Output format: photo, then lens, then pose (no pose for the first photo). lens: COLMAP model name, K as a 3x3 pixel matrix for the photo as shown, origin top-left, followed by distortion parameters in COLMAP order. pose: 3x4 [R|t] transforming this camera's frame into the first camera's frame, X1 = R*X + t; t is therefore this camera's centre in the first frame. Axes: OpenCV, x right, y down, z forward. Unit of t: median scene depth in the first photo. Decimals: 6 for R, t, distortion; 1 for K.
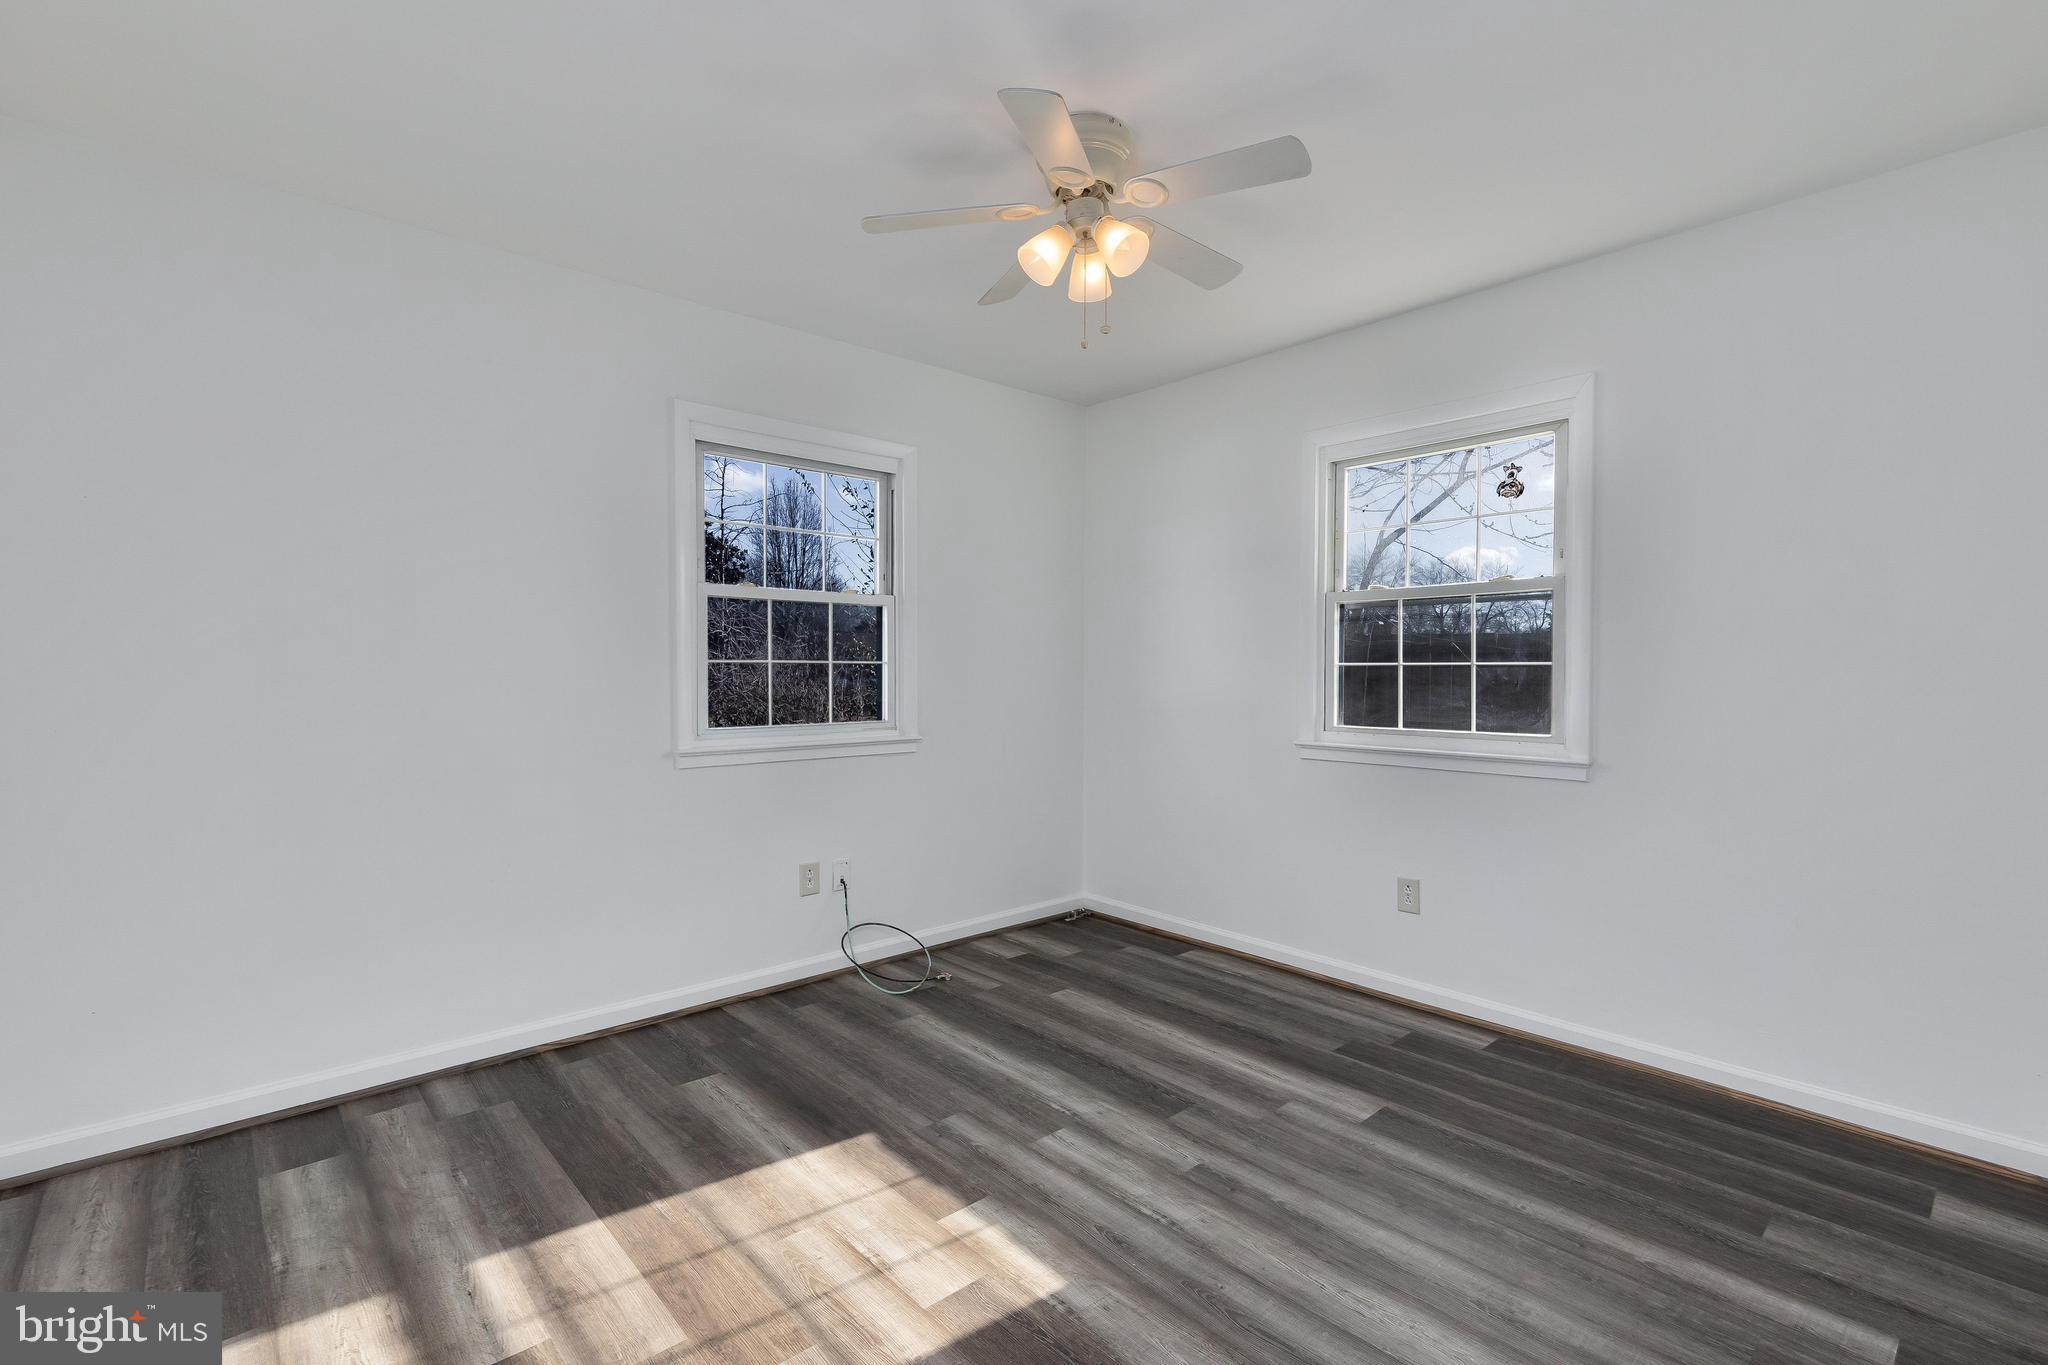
lens RADIAL K [[918.5, 0, 1014.1], [0, 918.5, 686.1], [0, 0, 1]] dist [0.010509, -0.002456]
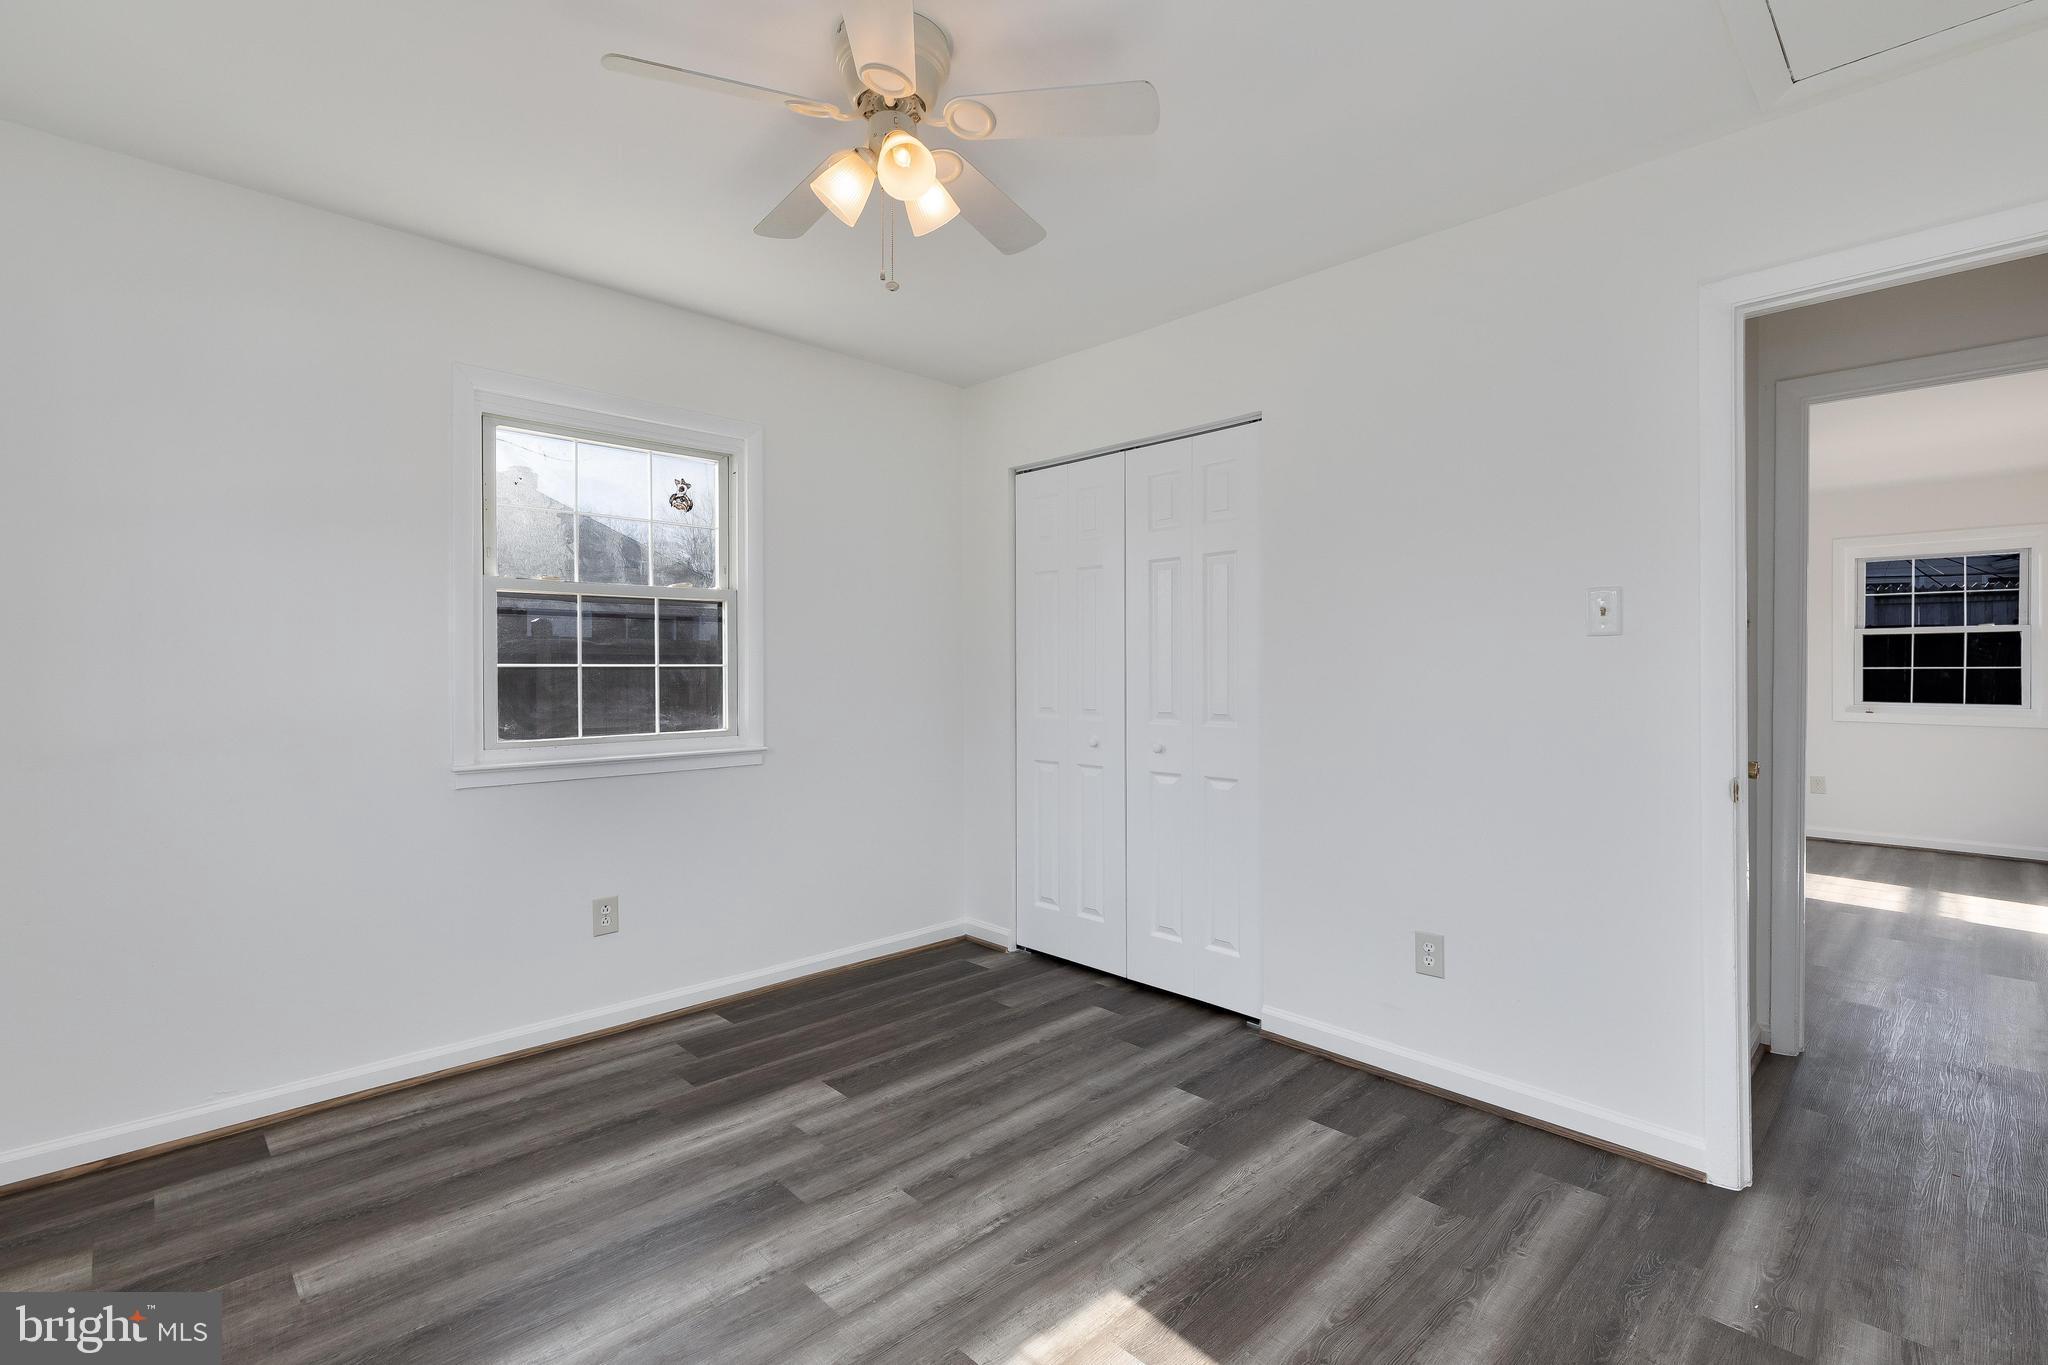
lens RADIAL K [[918.5, 0, 1022.3], [0, 918.5, 676.1], [0, 0, 1]] dist [0.010509, -0.002456]
pose [[-0.041105, -0.008940, 0.999115, -0.660217], [0.020212, 0.999748, 0.009777, -0.018531], [-0.998950, 0.020596, -0.040914, 0.793581]]
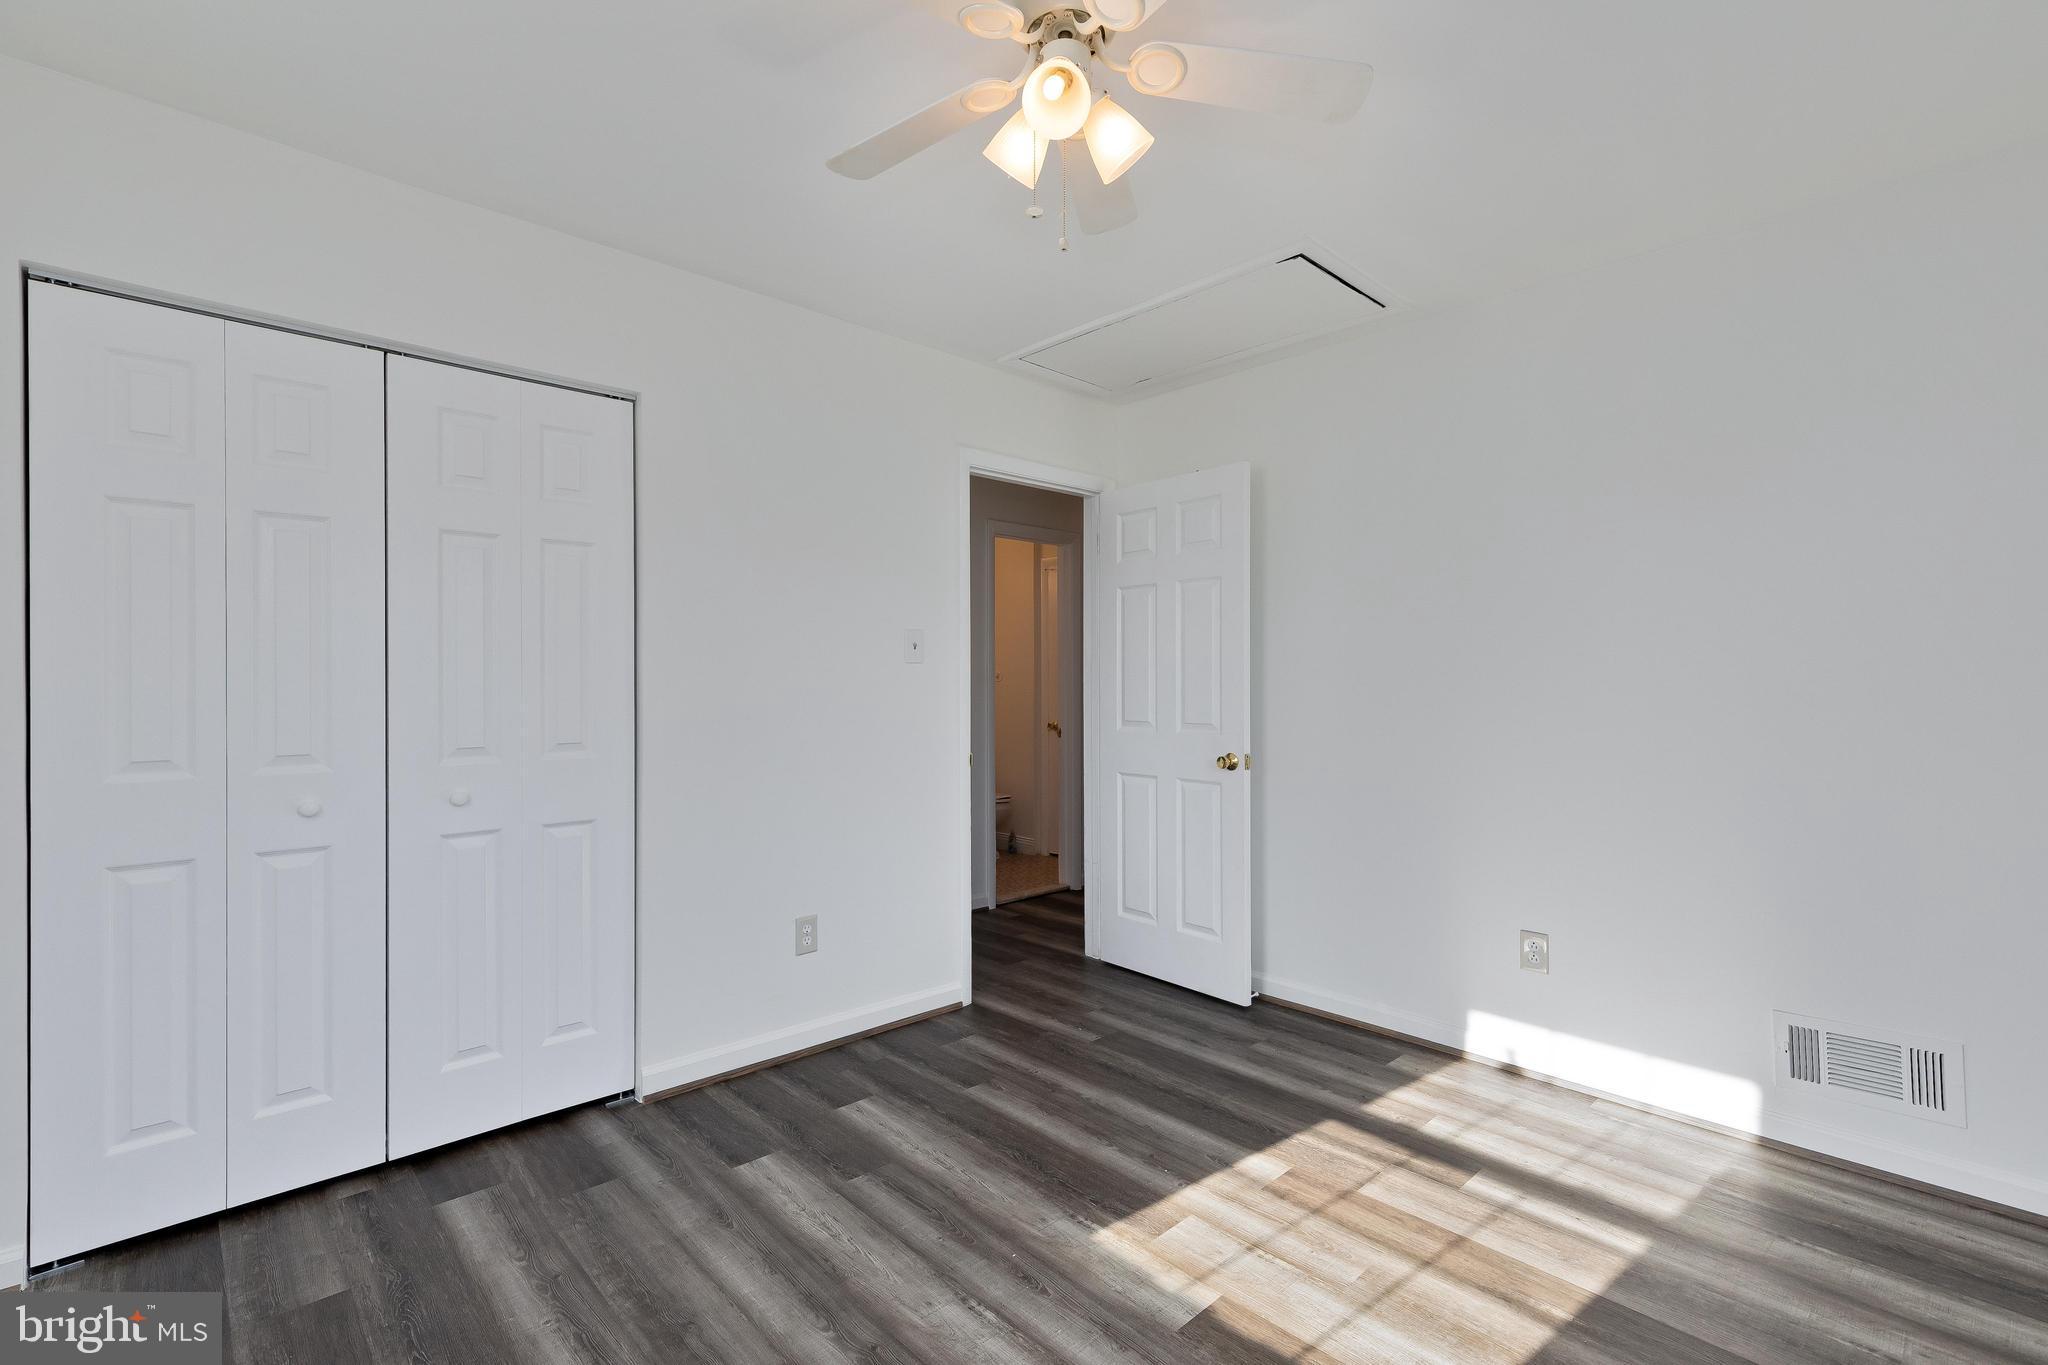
lens RADIAL K [[918.5, 0, 1004.3], [0, 918.5, 688.1], [0, 0, 1]] dist [0.010509, -0.002456]
pose [[-0.999929, -0.003373, -0.011451, 0.113388], [-0.003638, 0.999725, 0.023177, -0.034912], [0.011370, 0.023217, -0.999666, 1.487246]]
